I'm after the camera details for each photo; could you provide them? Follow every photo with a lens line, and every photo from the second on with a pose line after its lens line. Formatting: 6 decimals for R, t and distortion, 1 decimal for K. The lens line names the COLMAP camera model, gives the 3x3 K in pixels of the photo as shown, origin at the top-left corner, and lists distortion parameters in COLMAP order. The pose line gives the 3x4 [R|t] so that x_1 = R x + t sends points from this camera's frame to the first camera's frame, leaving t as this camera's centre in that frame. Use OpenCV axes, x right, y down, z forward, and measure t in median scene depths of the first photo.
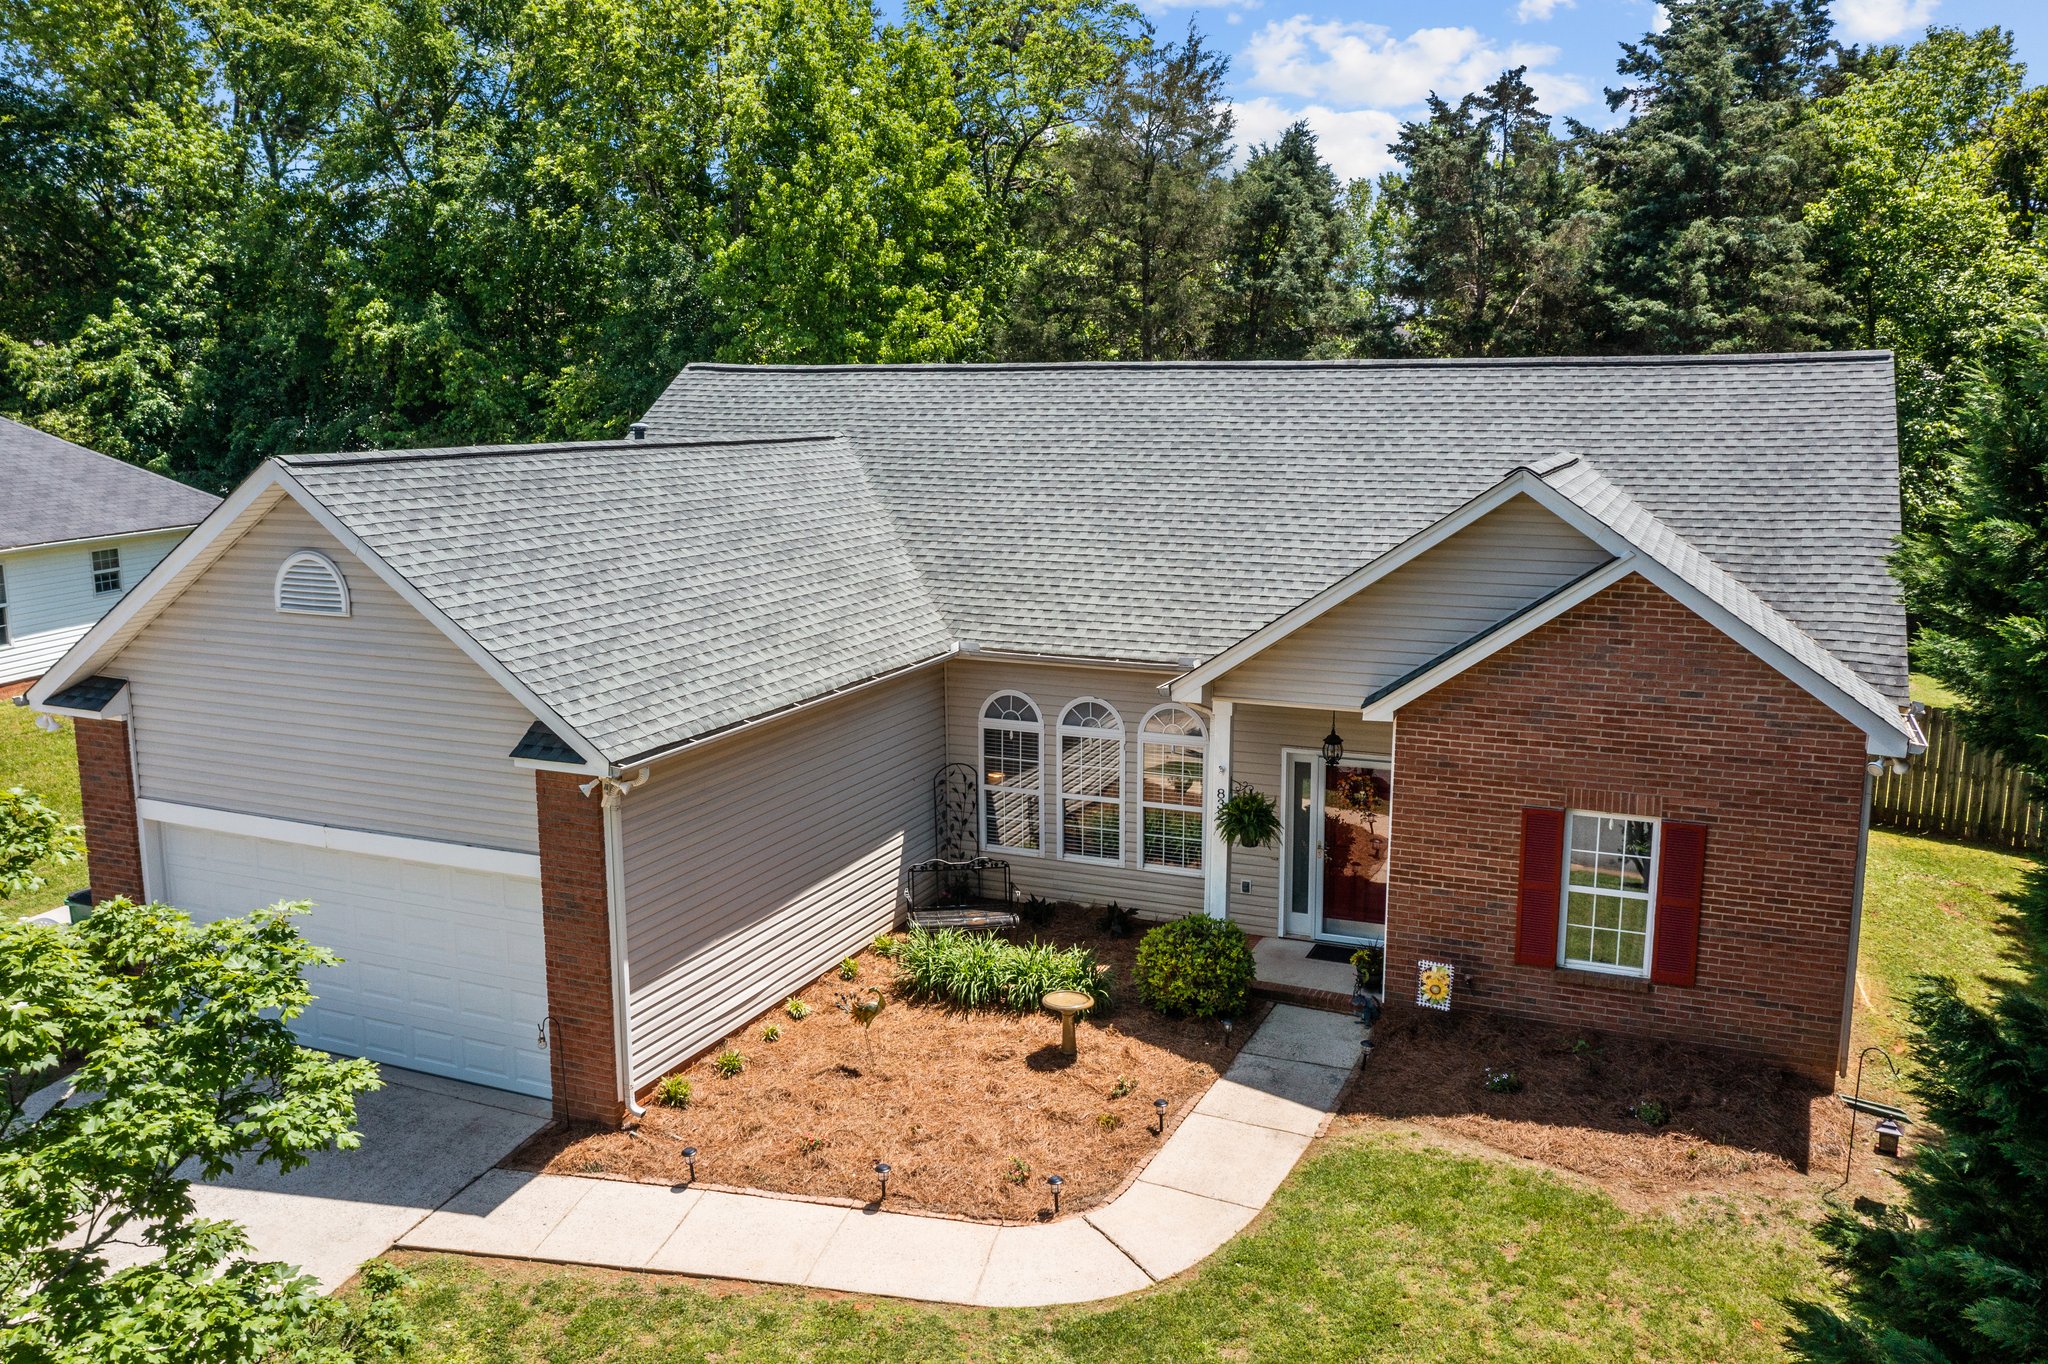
lens RADIAL K [[1643.0, 0, 1019.1], [0, 1643.0, 676.2], [0, 0, 1]] dist [-0.002270, -0.000275]
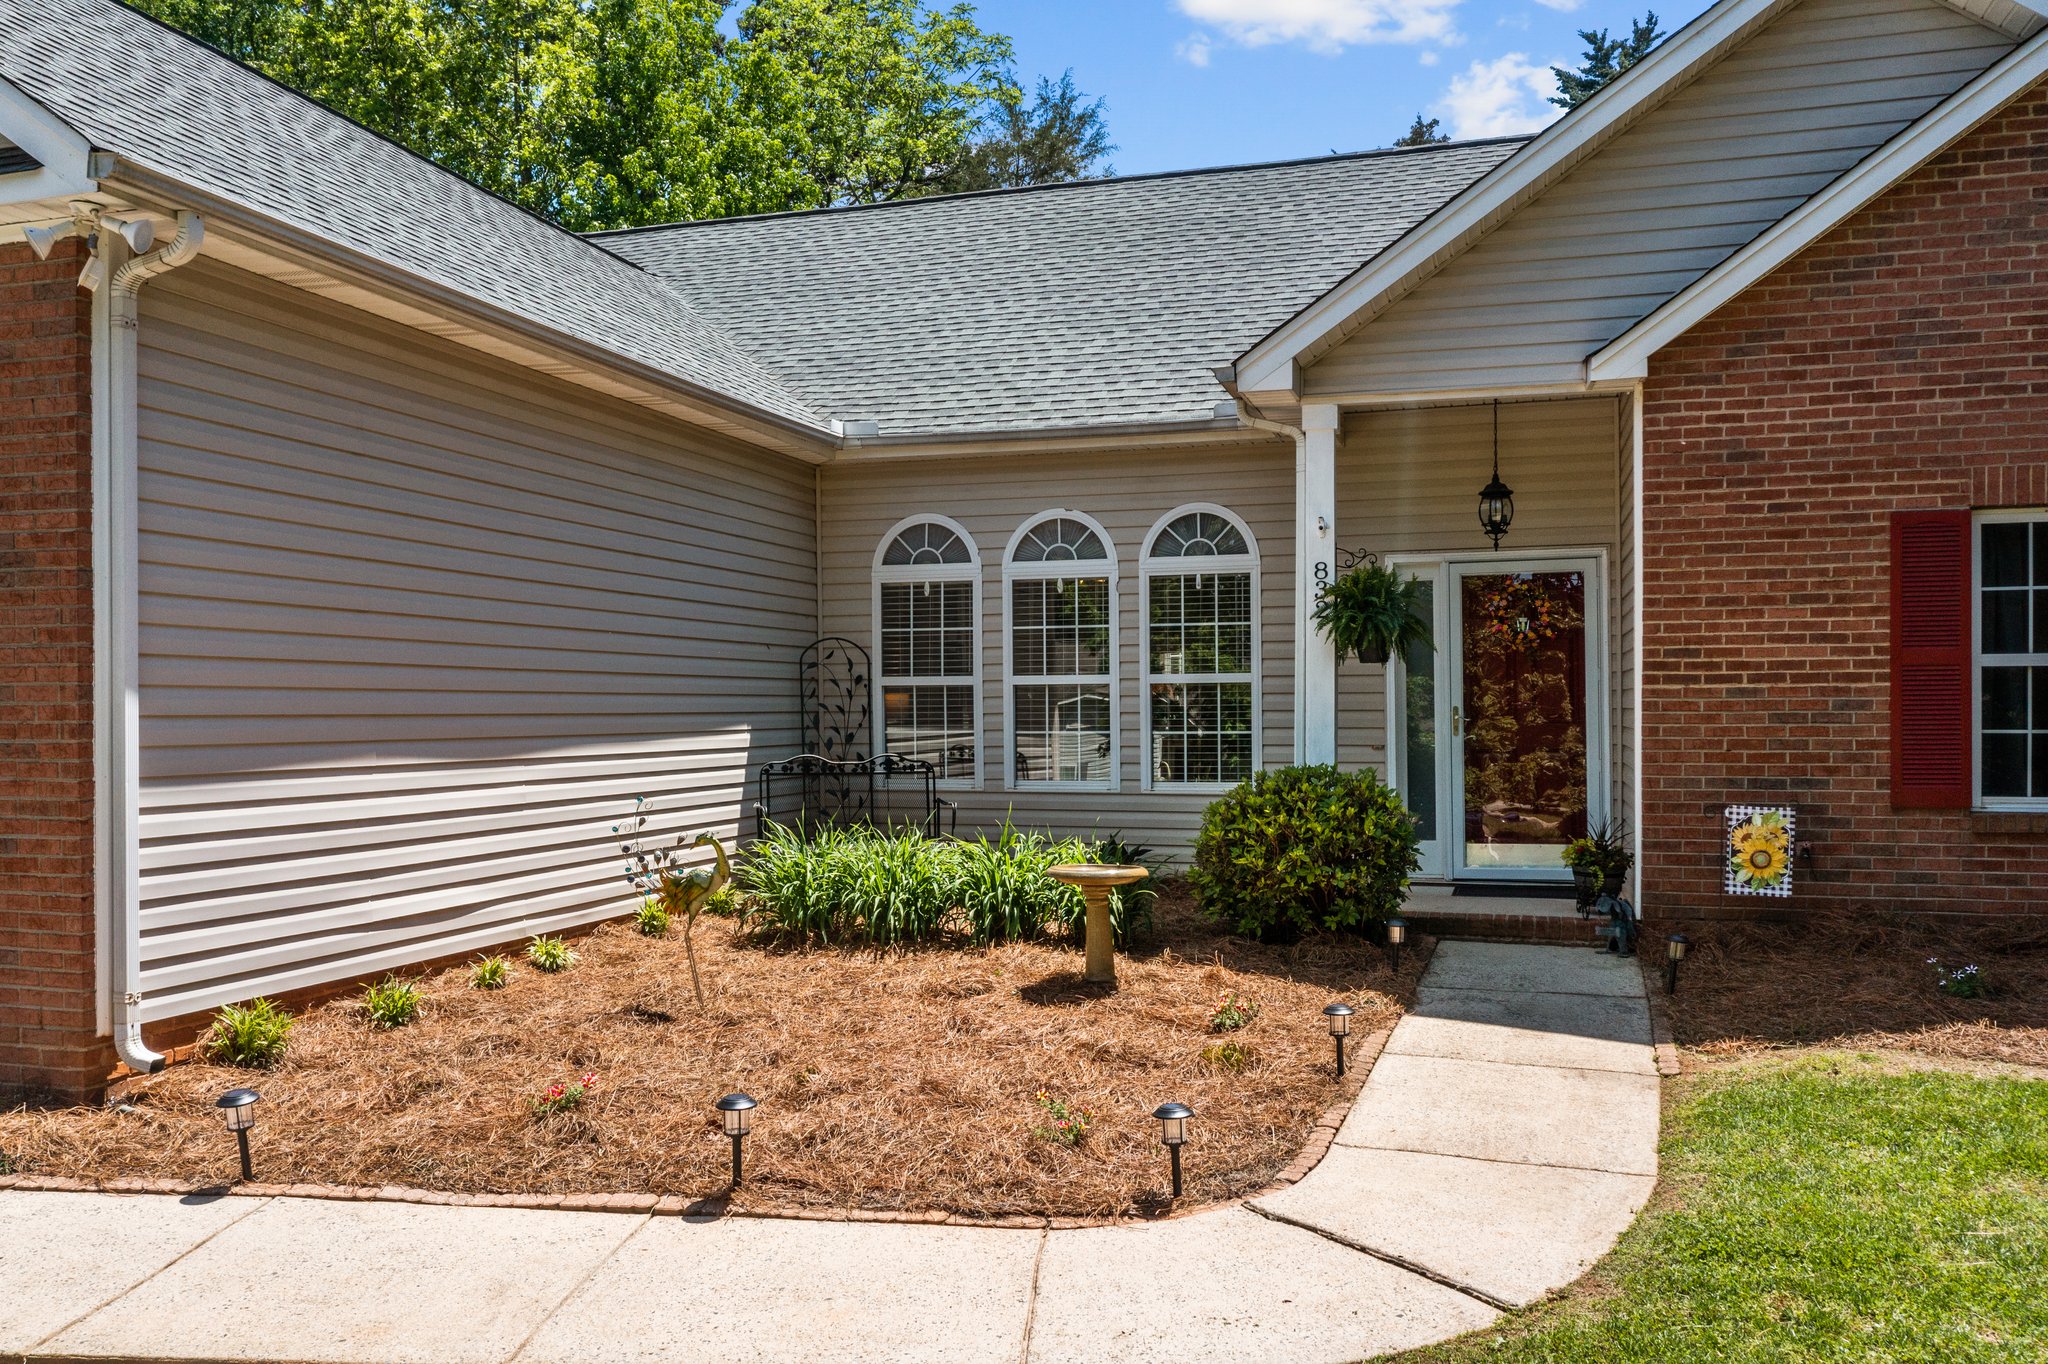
lens RADIAL K [[1666.0, 0, 1024.0], [0, 1666.0, 682.0], [0, 0, 1]] dist [-0.005223, -0.002250]
pose [[0.993361, -0.002098, 0.115018, -0.050900], [0.023254, 0.982856, -0.182904, 0.232949], [-0.112663, 0.184365, 0.976379, 0.493911]]
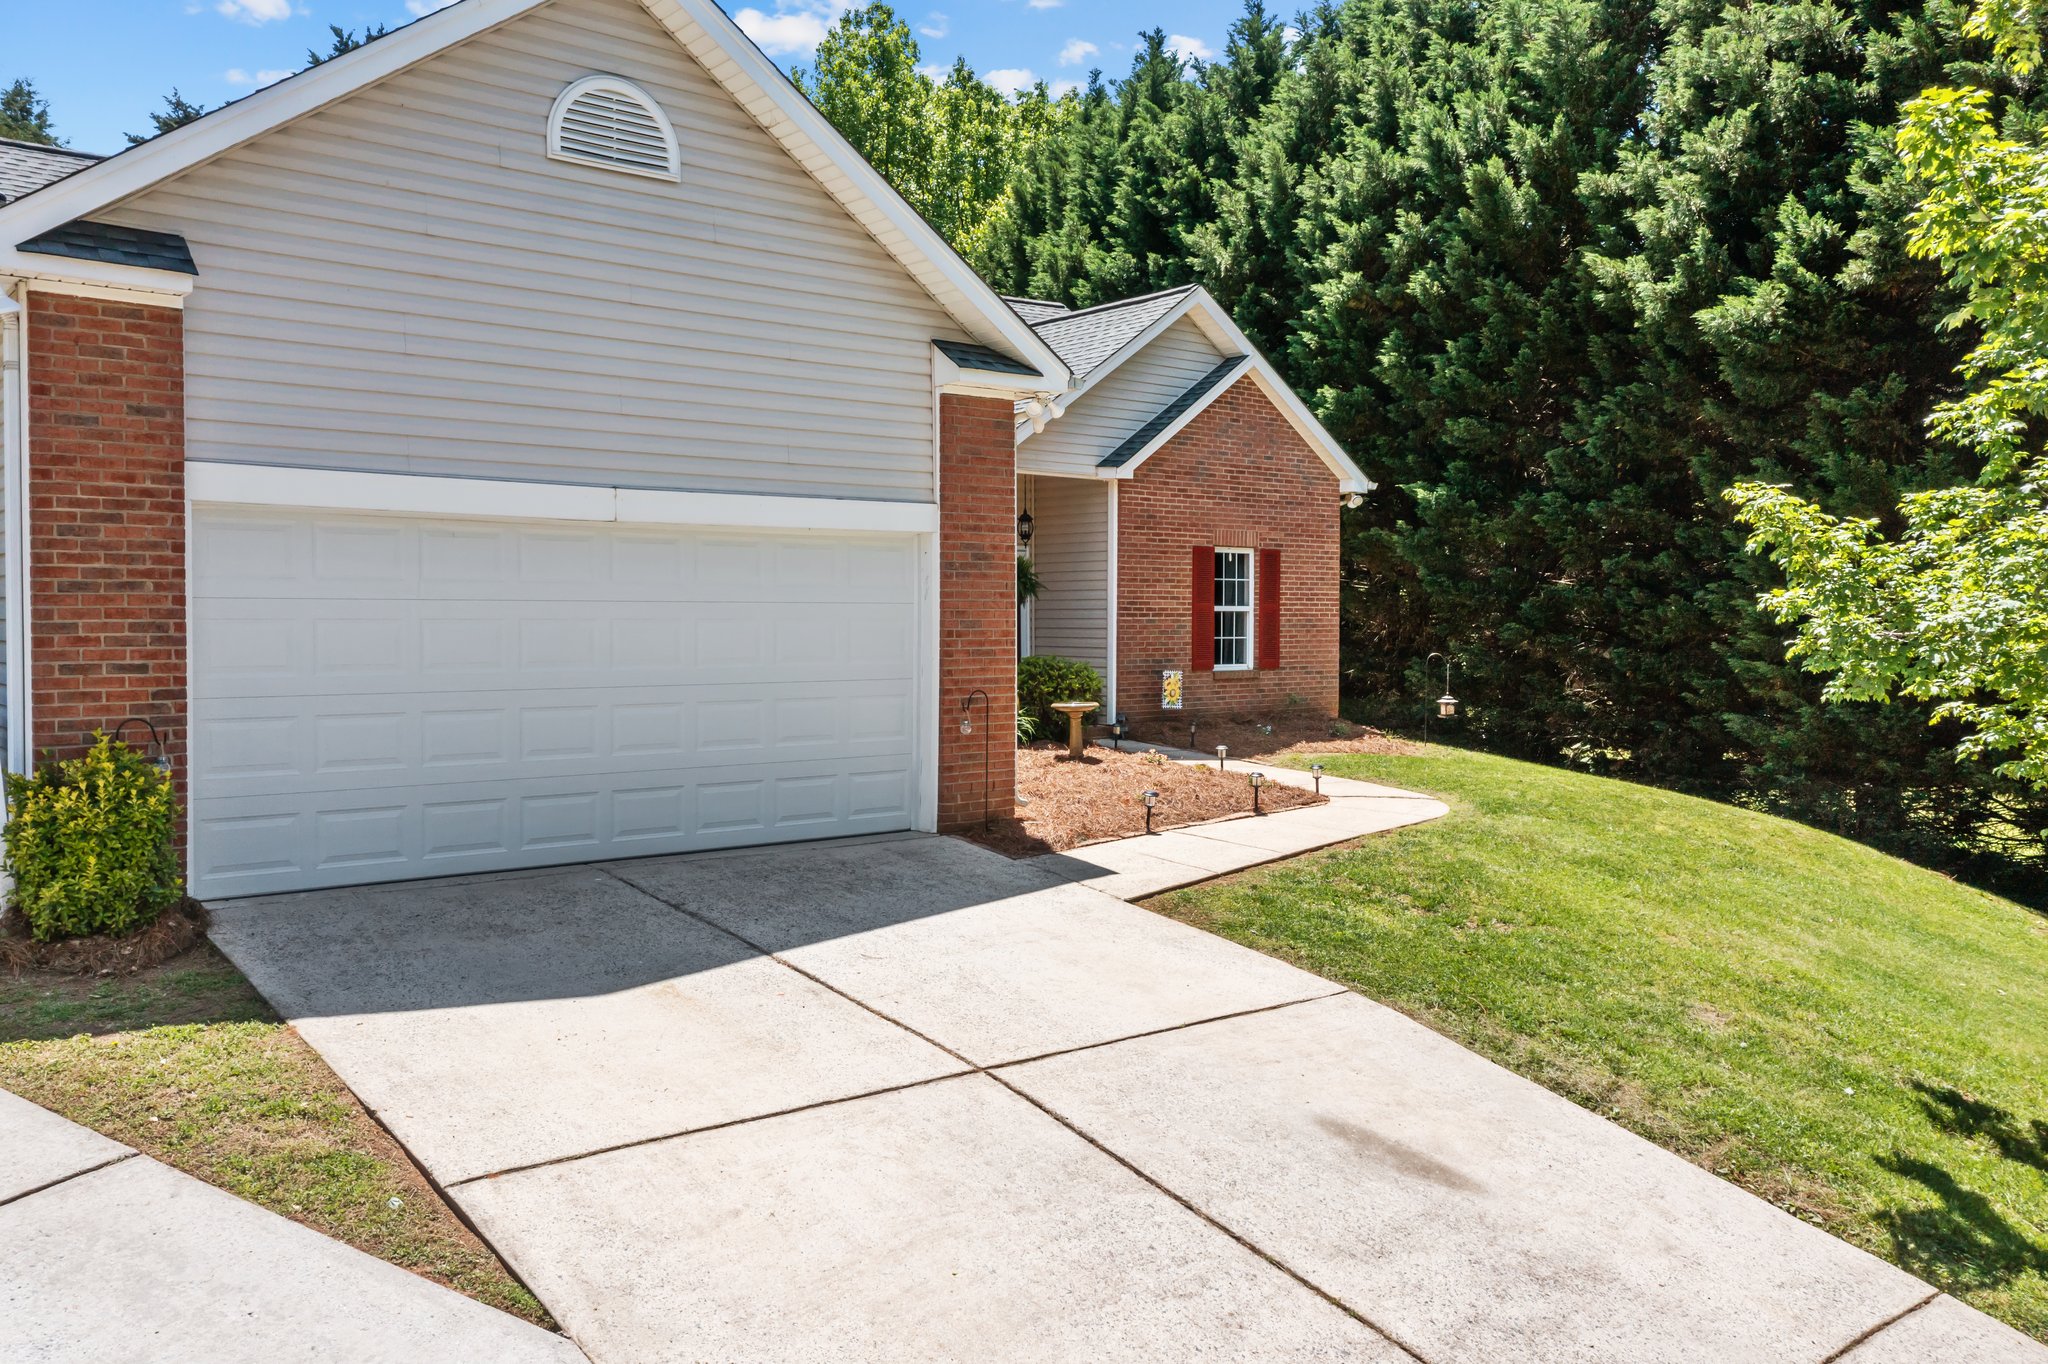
lens RADIAL K [[1605.9, 0, 1024.0], [0, 1605.9, 682.0], [0, 0, 1]] dist [-0.000088, 0.001544]
pose [[0.458431, -0.035674, 0.888014, -0.917334], [0.148206, 0.988271, -0.036808, 0.215838], [-0.876285, 0.148483, 0.458341, 0.544673]]
